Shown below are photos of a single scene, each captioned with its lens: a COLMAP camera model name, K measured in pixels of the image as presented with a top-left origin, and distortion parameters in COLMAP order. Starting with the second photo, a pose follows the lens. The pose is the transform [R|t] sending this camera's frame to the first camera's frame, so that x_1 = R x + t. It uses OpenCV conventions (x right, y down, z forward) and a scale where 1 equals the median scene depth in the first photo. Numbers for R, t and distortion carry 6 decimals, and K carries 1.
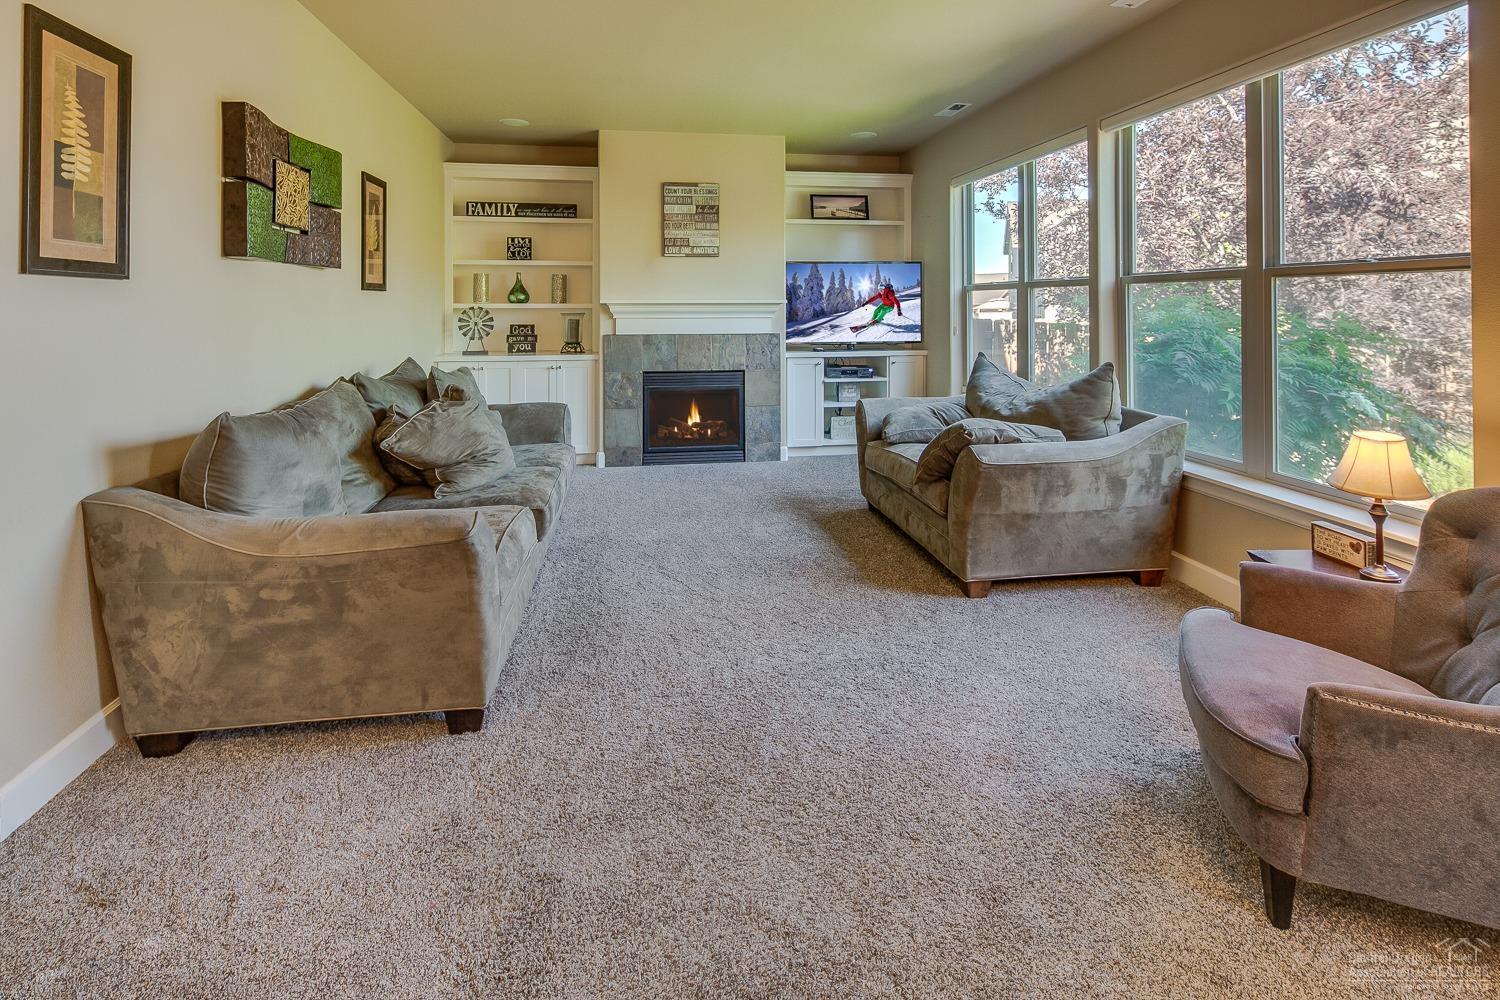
lens RADIAL K [[727.1, 0, 743.4], [0, 727.1, 296.9], [0, 0, 1]] dist [0.000421, -0.001107]
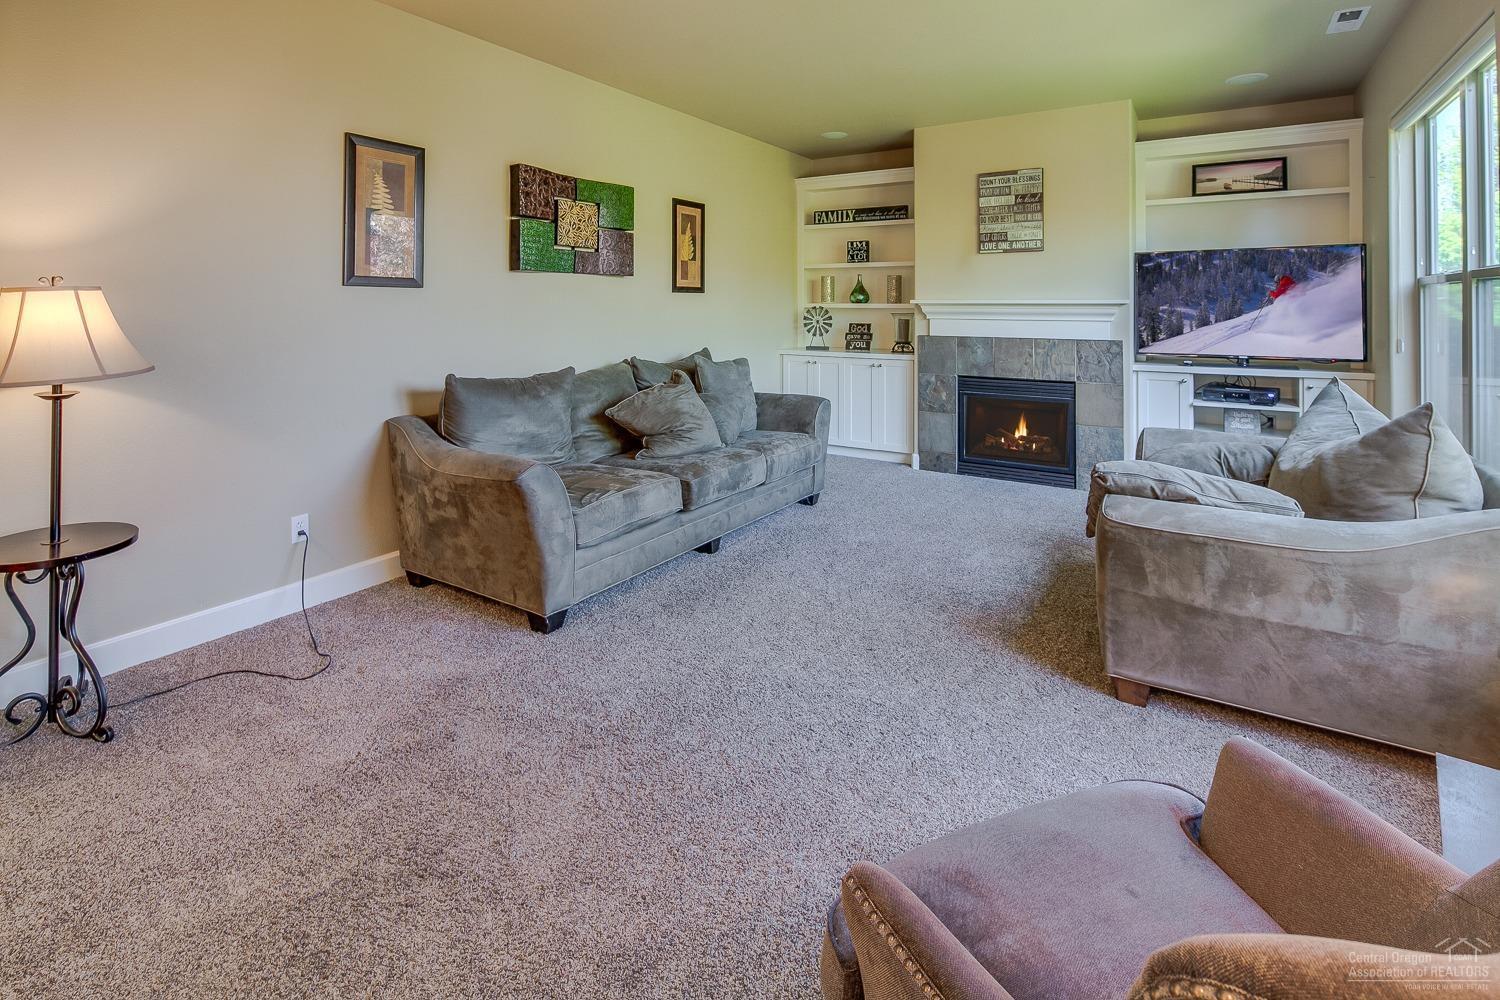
lens RADIAL K [[727.1, 0, 743.4], [0, 727.1, 296.9], [0, 0, 1]] dist [0.000421, -0.001107]
pose [[0.745250, -0.003933, -0.666774, 0.285748], [0.003650, 0.999992, -0.001819, 0.000769], [0.666775, -0.001078, 0.745258, 0.103077]]
